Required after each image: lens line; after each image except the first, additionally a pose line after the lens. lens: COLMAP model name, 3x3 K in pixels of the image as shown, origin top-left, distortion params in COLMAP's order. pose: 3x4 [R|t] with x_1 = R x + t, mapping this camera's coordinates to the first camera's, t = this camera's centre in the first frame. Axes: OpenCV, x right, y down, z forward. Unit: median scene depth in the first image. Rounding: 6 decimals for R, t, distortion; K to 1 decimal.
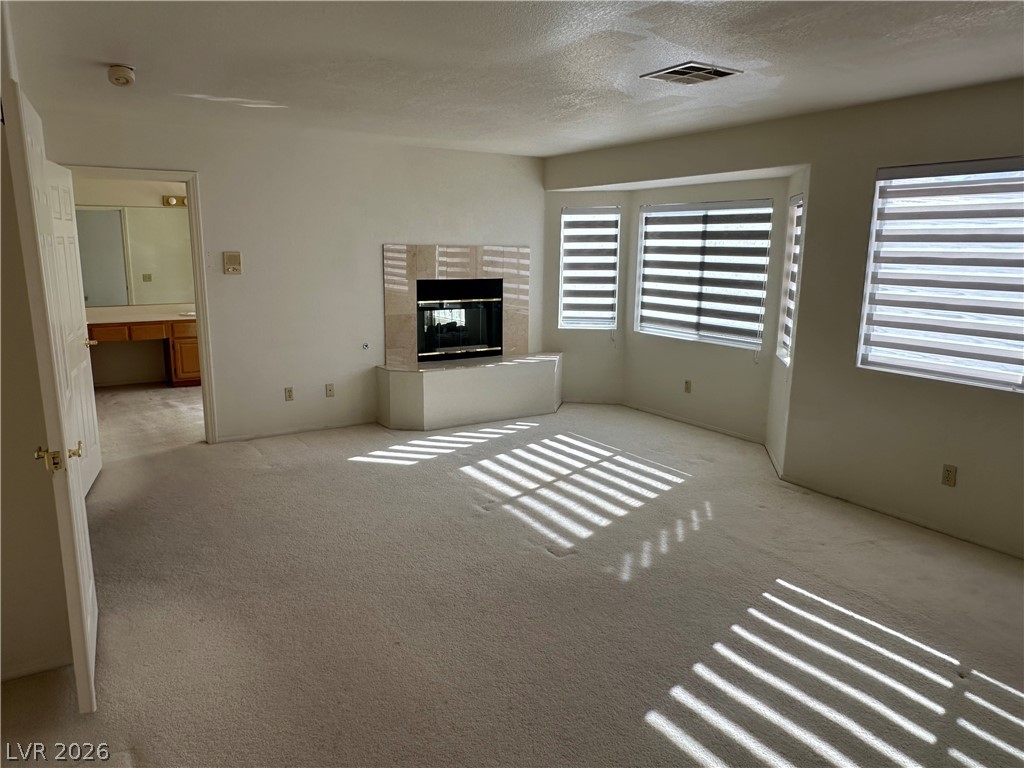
lens RADIAL K [[722.6, 0, 509.1], [0, 722.6, 386.5], [0, 0, 1]] dist [0.073420, -0.090214]
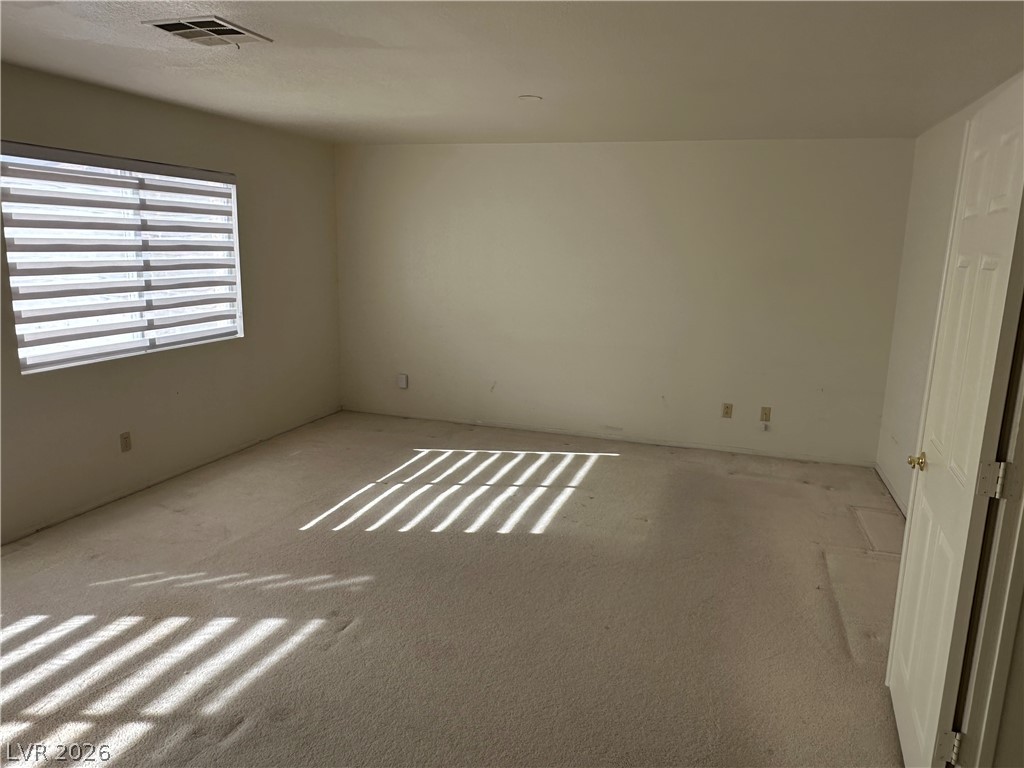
lens RADIAL K [[722.6, 0, 509.2], [0, 722.6, 382.8], [0, 0, 1]] dist [0.073420, -0.090214]
pose [[-0.635316, -0.176765, 0.751750, -0.589972], [0.118405, 0.939645, 0.321012, -0.252491], [-0.763121, 0.292954, -0.576041, 1.188502]]
